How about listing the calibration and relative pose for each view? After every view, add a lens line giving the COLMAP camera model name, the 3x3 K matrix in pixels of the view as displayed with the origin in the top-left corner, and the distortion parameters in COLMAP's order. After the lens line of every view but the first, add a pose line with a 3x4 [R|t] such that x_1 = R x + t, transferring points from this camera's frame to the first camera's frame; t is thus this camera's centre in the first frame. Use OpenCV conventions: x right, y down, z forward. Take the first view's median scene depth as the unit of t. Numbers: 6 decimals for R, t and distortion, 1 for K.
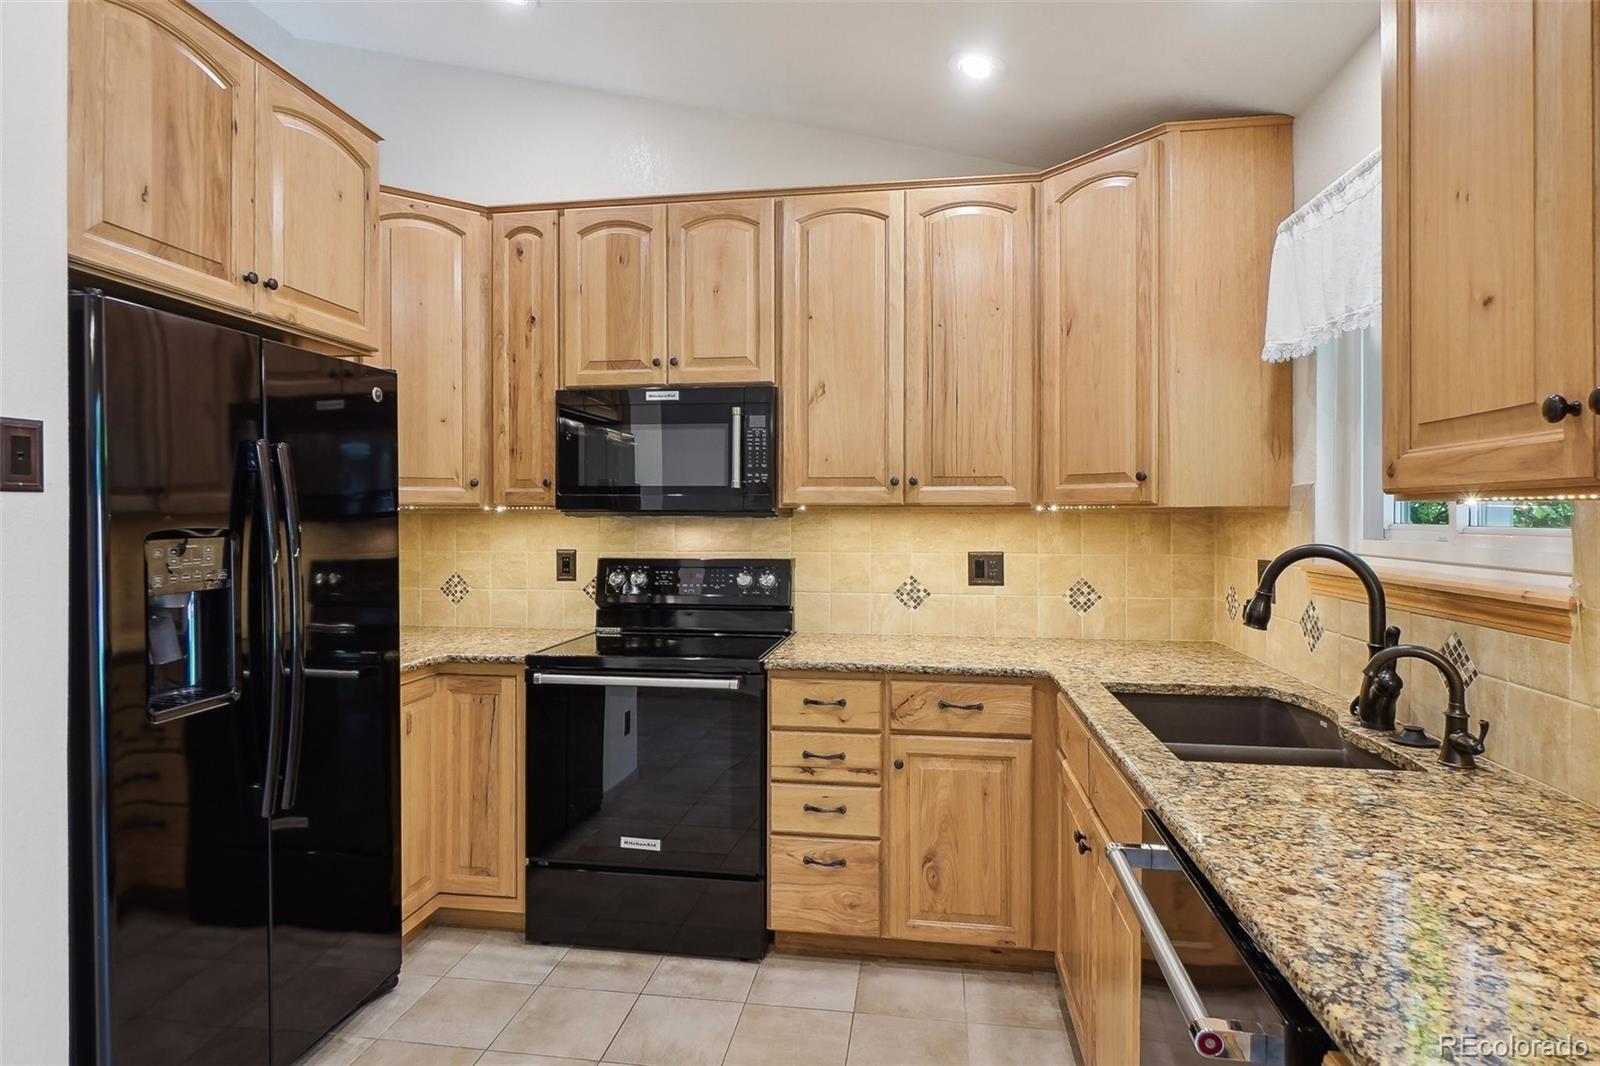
lens RADIAL K [[859.3, 0, 797.9], [0, 859.3, 517.7], [0, 0, 1]] dist [0.004049, -0.002618]
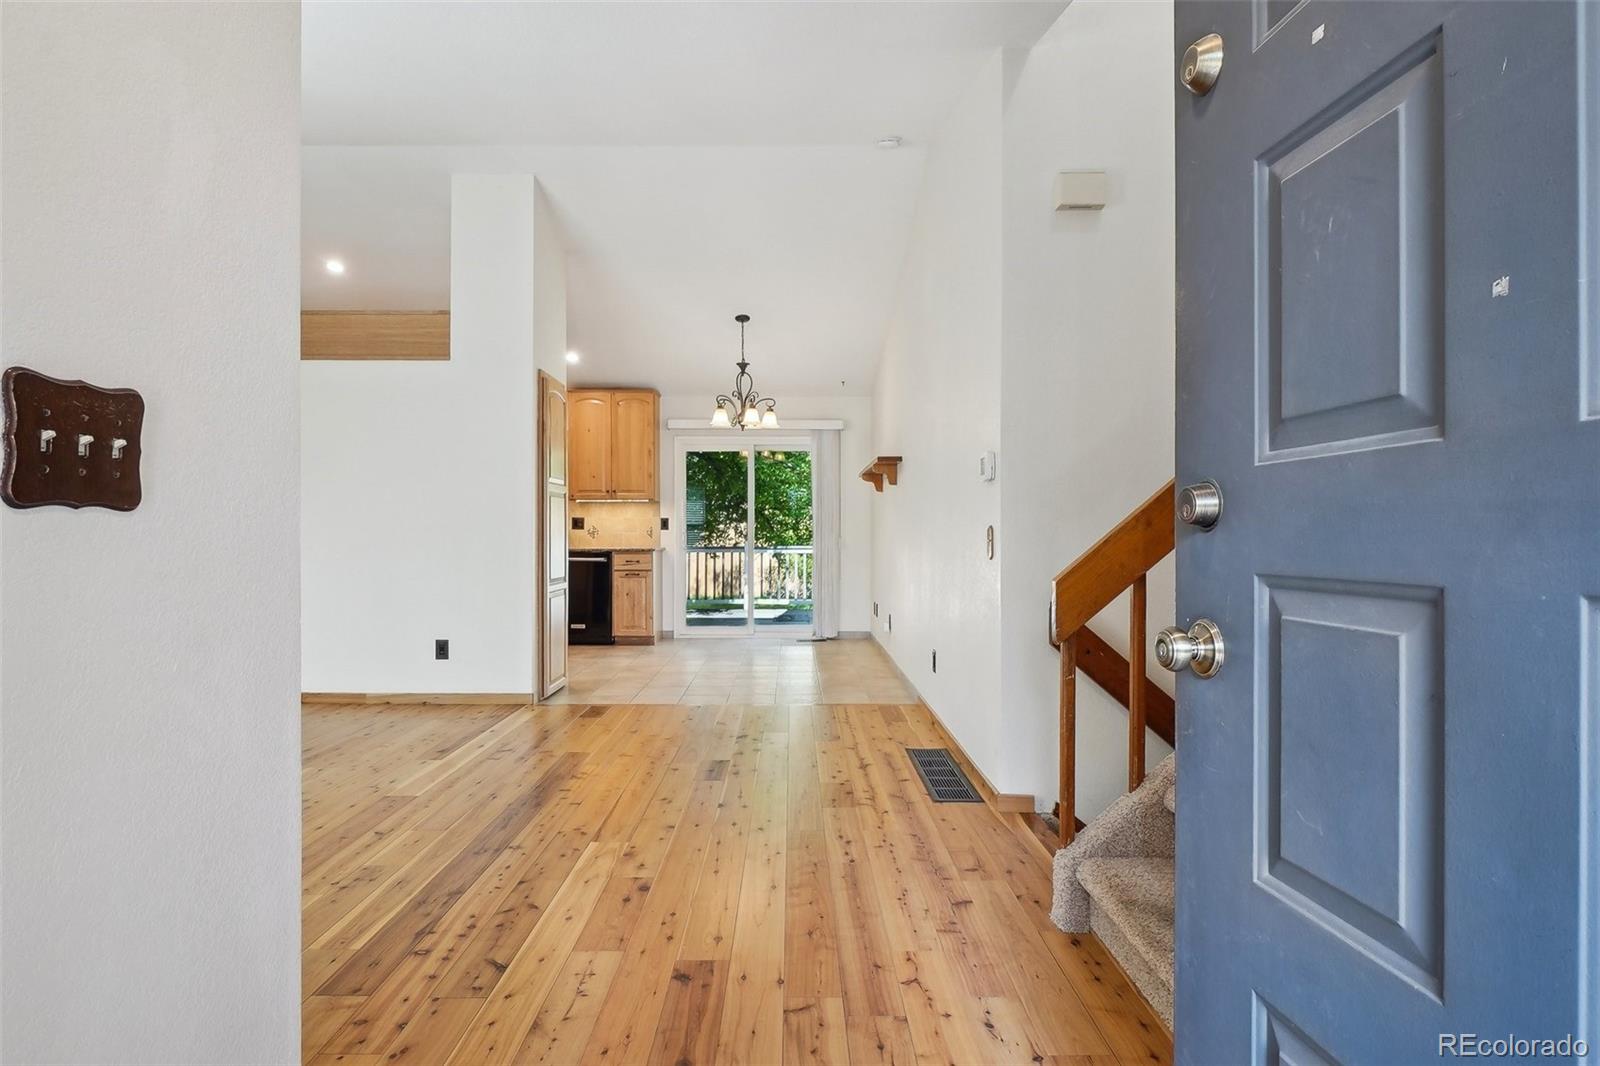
lens RADIAL K [[859.3, 0, 803.4], [0, 859.3, 538.2], [0, 0, 1]] dist [0.004049, -0.002618]
pose [[-0.165603, -0.002607, 0.986189, -2.822283], [0.003469, 0.999989, 0.003226, 0.116554], [-0.986186, 0.003956, -0.165592, 0.135162]]
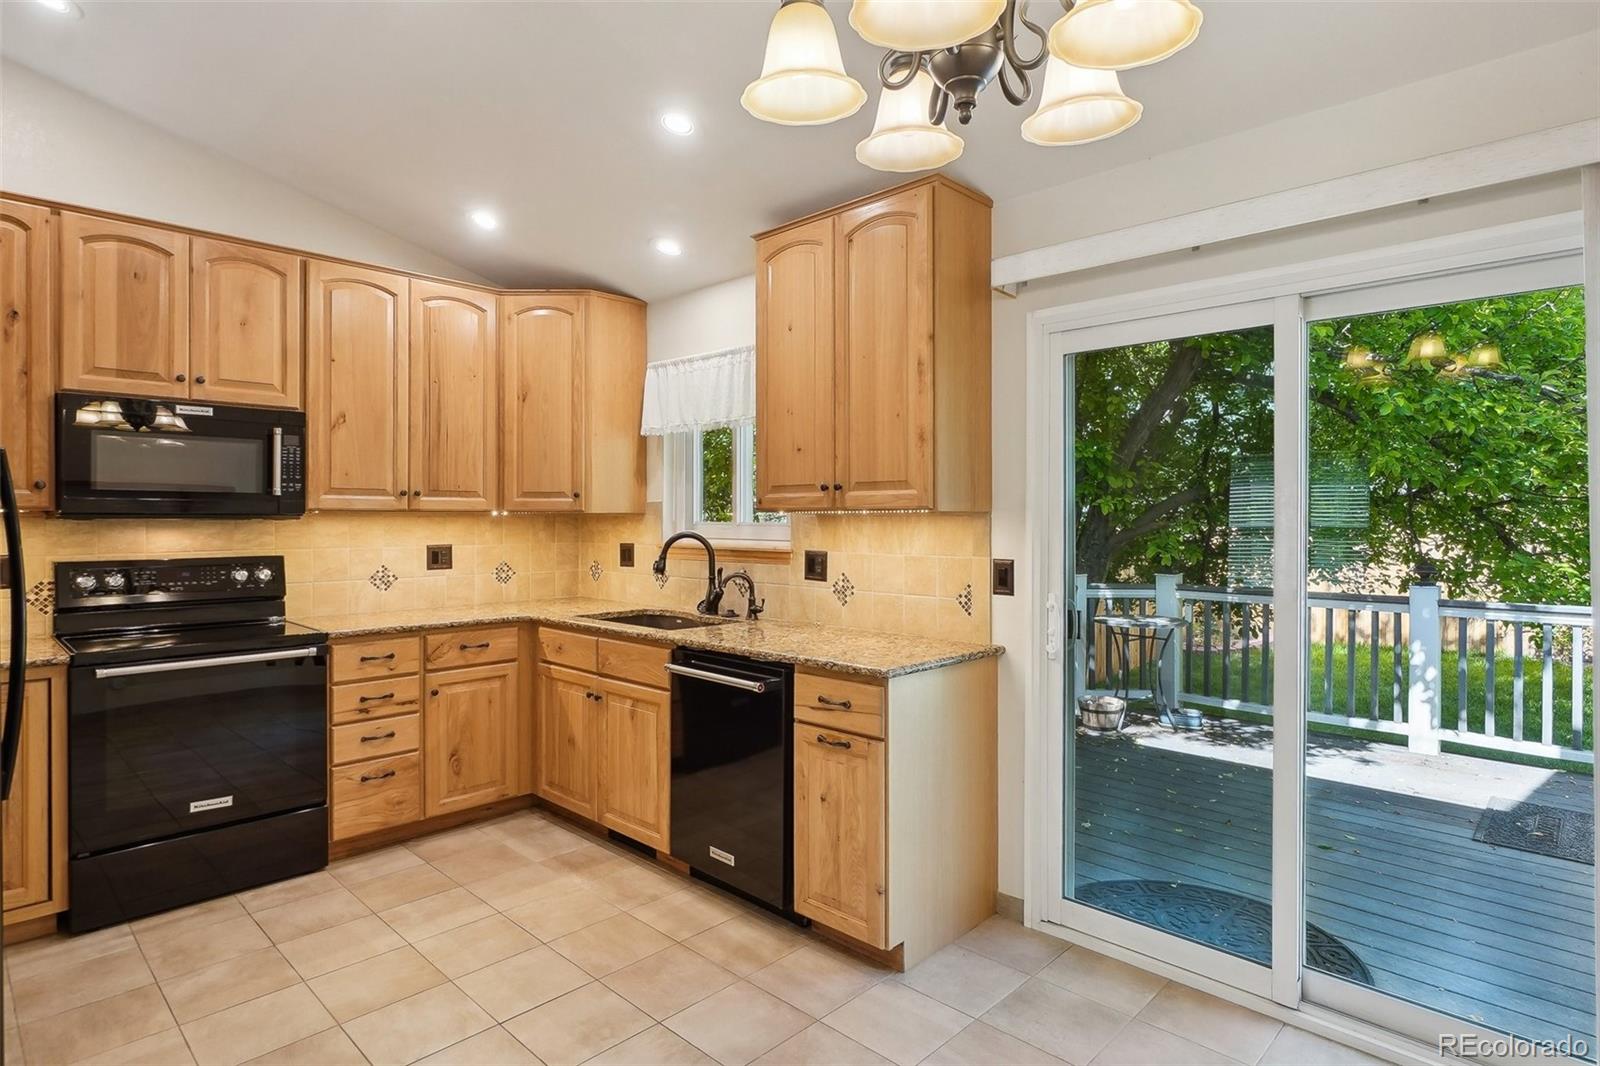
lens RADIAL K [[859.3, 0, 813.7], [0, 859.3, 519.2], [0, 0, 1]] dist [0.004049, -0.002618]
pose [[0.568437, -0.001413, 0.822726, -0.631843], [0.002478, 0.999997, 0.000006, 0.000665], [-0.822723, 0.002035, 0.568439, -0.297042]]
